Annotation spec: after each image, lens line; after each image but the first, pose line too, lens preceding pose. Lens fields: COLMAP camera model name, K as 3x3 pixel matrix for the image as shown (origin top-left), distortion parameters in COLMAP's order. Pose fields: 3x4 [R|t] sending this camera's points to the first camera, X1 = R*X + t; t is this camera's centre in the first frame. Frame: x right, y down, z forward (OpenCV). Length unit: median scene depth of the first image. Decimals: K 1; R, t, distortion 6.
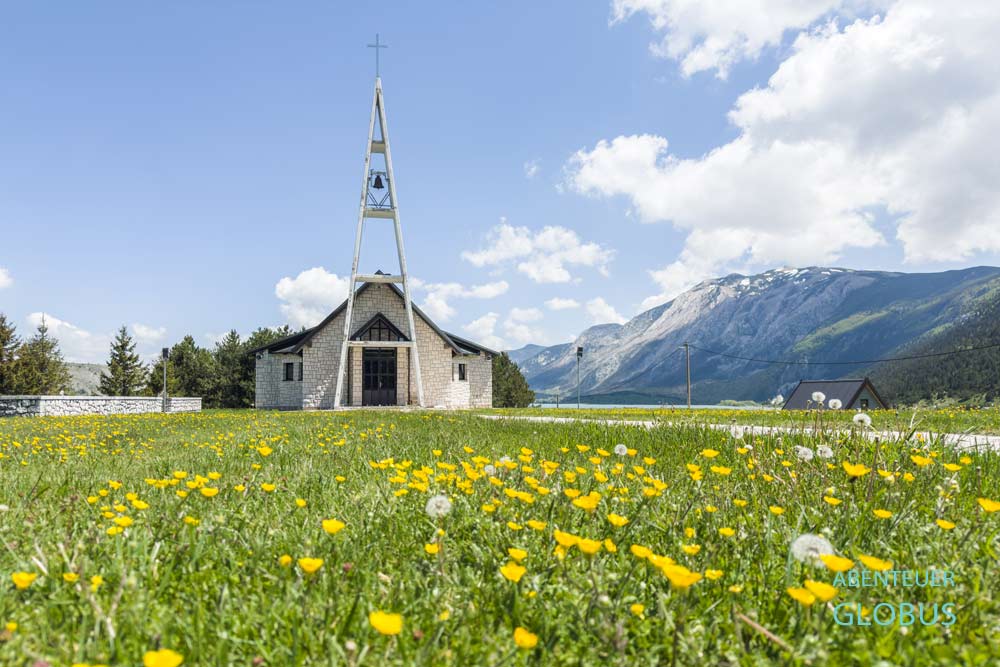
lens RADIAL K [[717.0, 0, 502.2], [0, 717.0, 391.0], [0, 0, 1]] dist [0.050162, -0.003269]
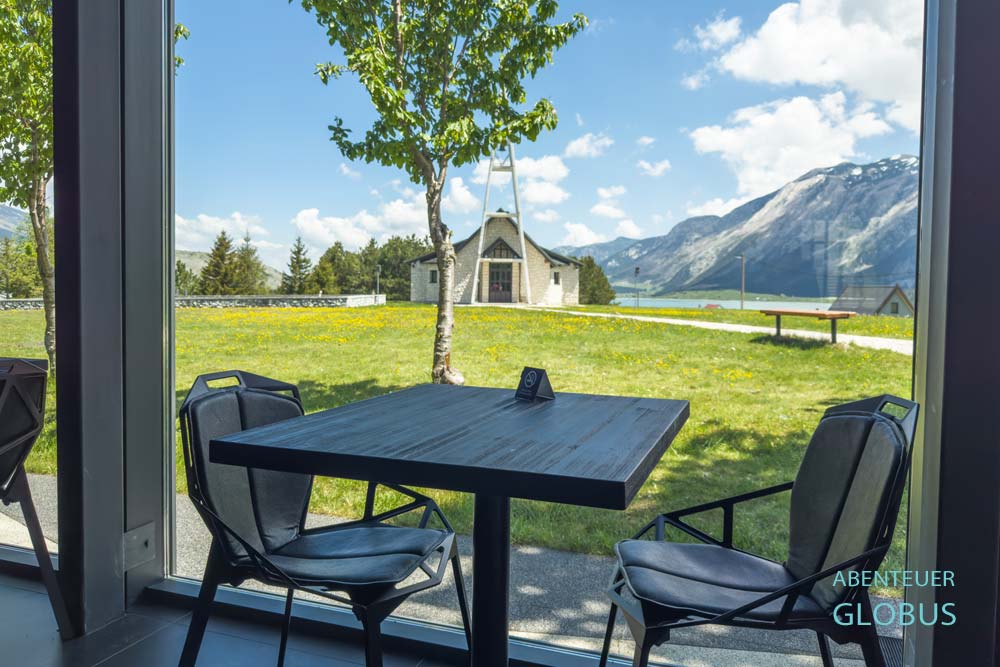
lens RADIAL K [[720.2, 0, 500.0], [0, 720.2, 333.5], [0, 0, 1]] dist [0.095607, -0.217694]
pose [[0.991917, 0.024664, -0.124471, 0.006338], [-0.015989, 0.997404, 0.070217, -0.009754], [0.125880, -0.067660, 0.989736, -0.223828]]
